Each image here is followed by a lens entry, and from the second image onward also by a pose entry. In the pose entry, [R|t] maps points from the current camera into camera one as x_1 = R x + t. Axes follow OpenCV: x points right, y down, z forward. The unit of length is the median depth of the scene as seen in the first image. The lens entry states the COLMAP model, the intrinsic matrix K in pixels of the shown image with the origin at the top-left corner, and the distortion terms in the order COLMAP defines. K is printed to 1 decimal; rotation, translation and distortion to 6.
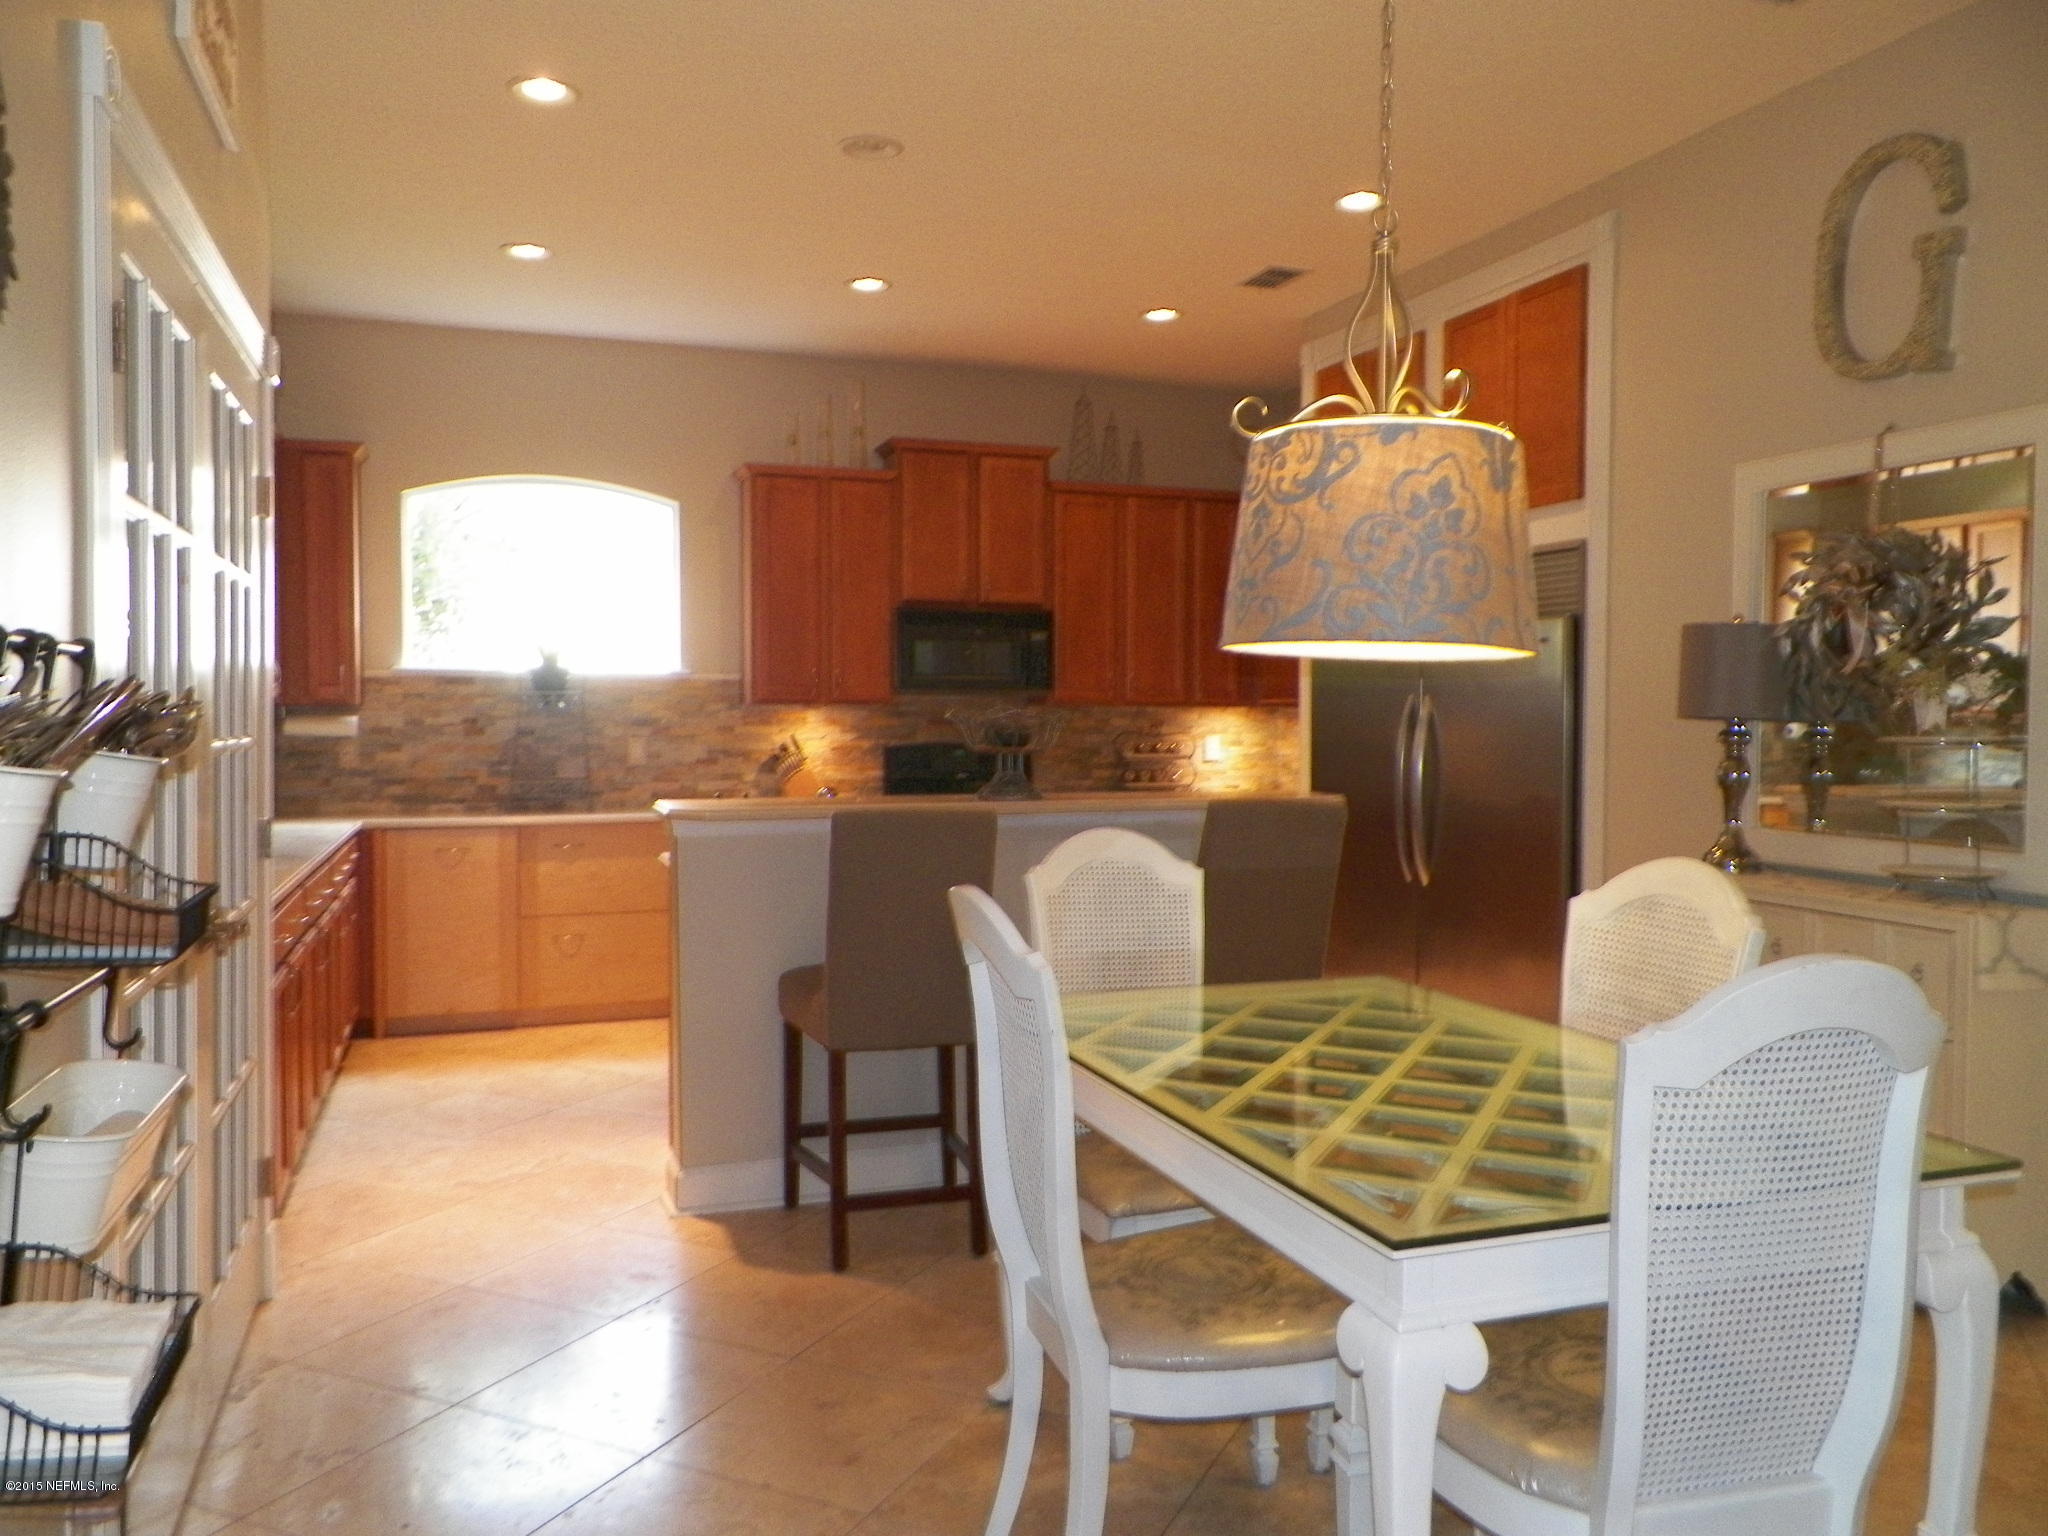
lens RADIAL K [[1534.2, 0, 1027.3], [0, 1534.2, 746.9], [0, 0, 1]] dist [0.013582, -0.003141]
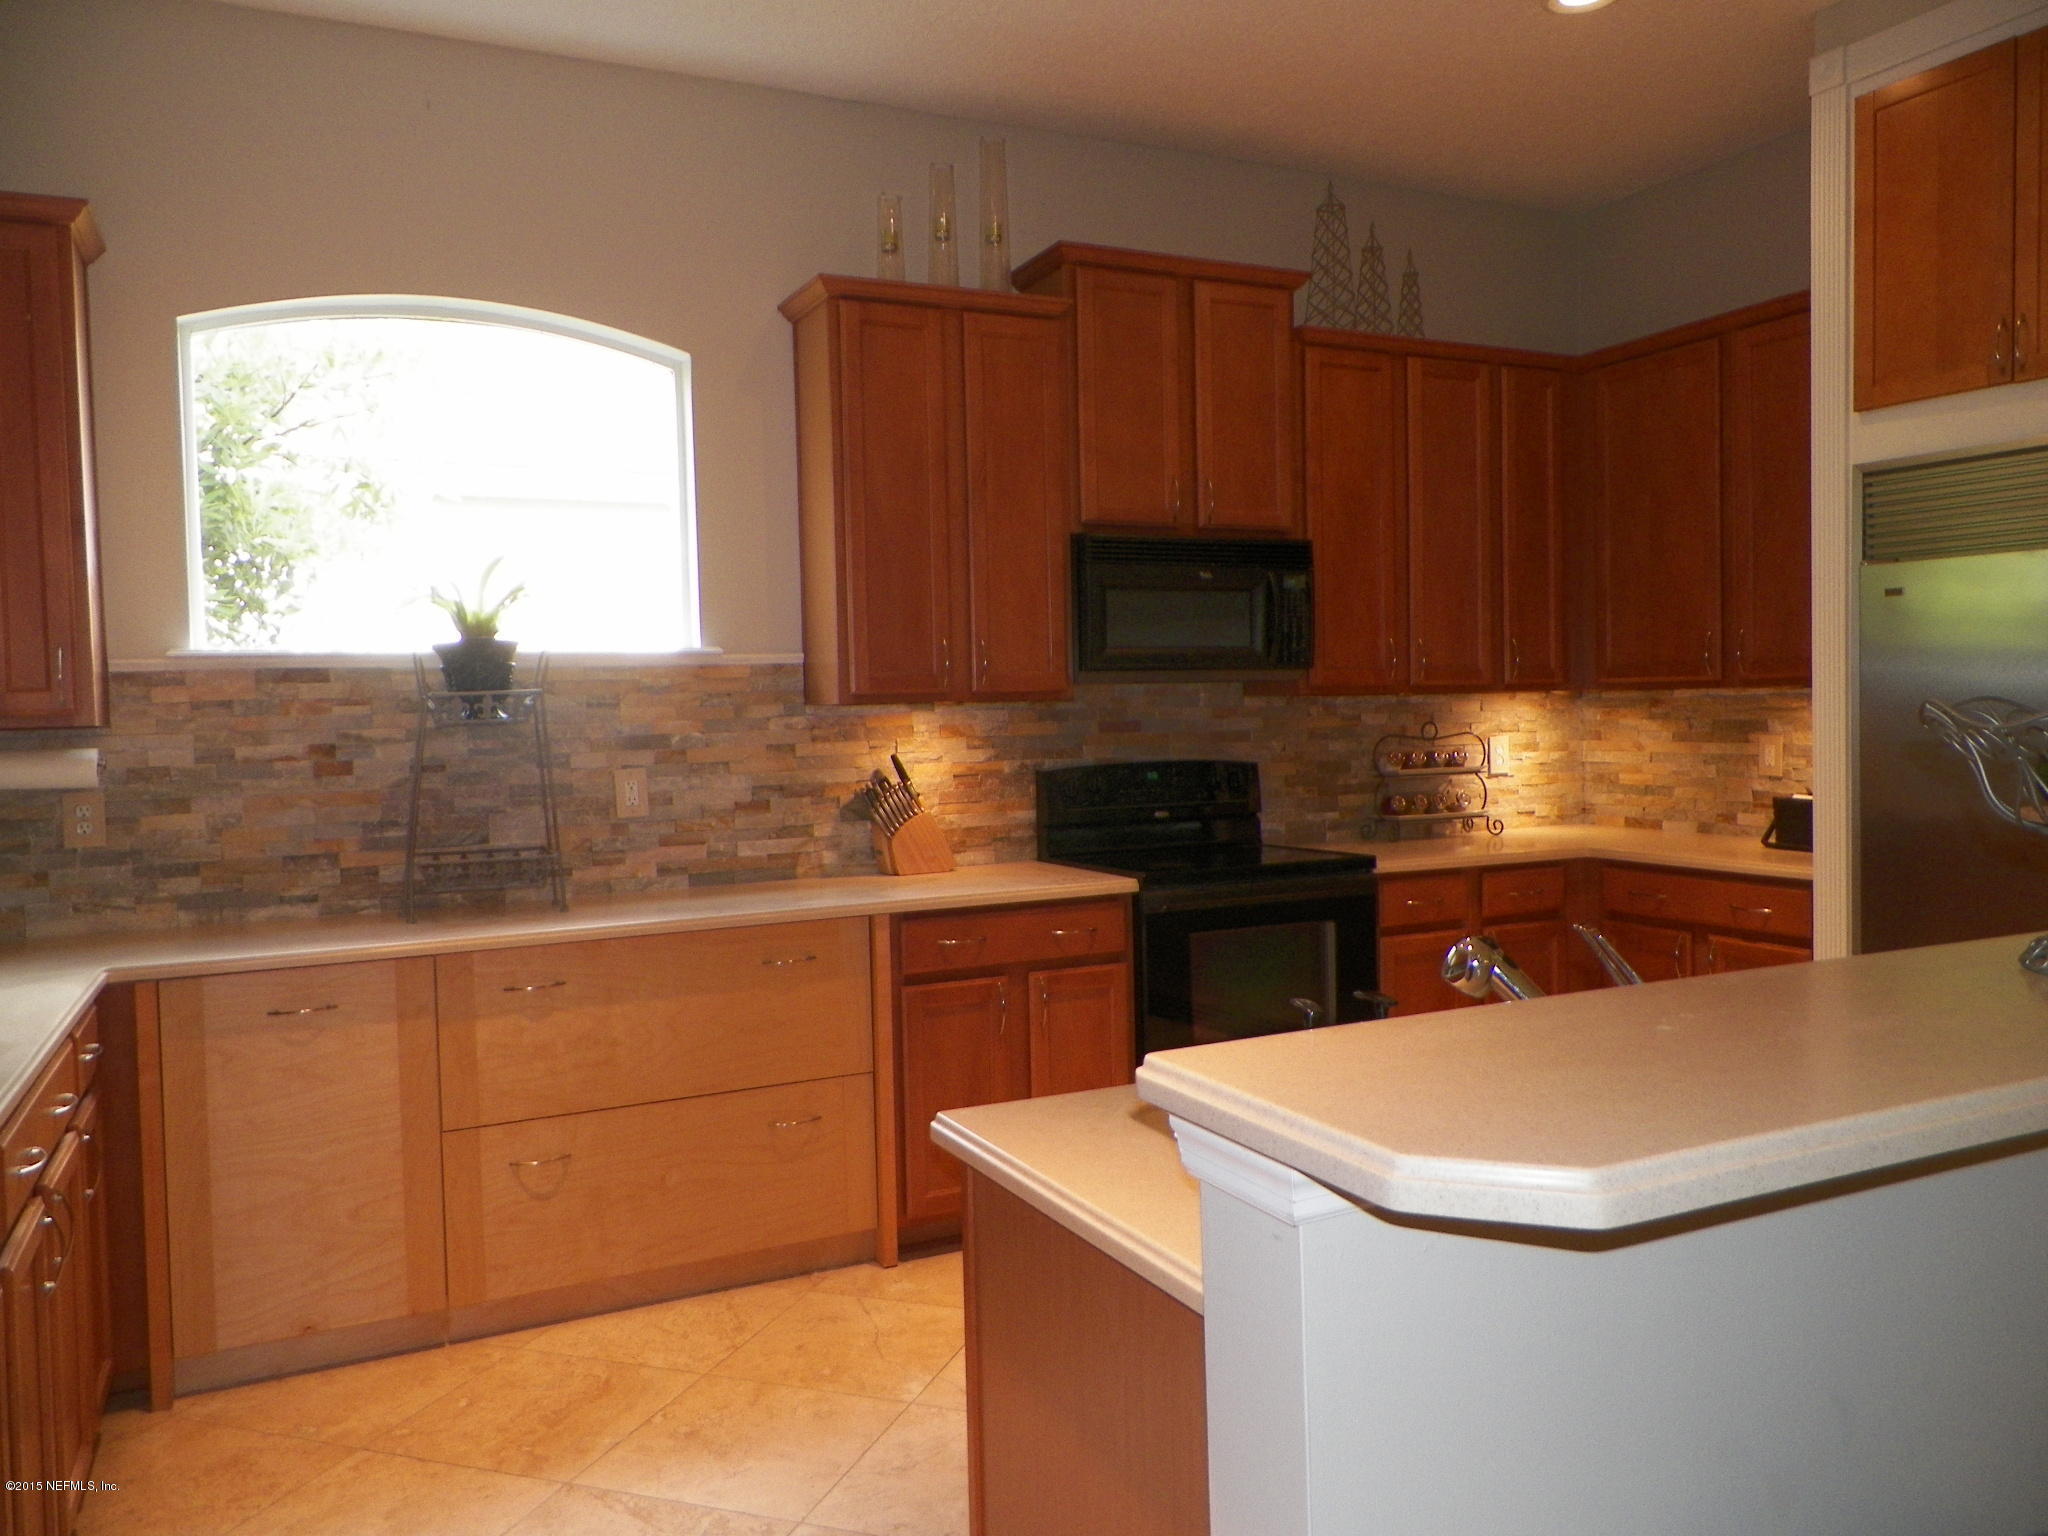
lens RADIAL K [[1534.2, 0, 1027.3], [0, 1534.2, 746.9], [0, 0, 1]] dist [0.013582, -0.003141]
pose [[0.993703, -0.027140, 0.108712, -0.168261], [0.026482, 0.999621, 0.007489, -0.014482], [-0.108874, -0.004562, 0.994045, 0.417577]]
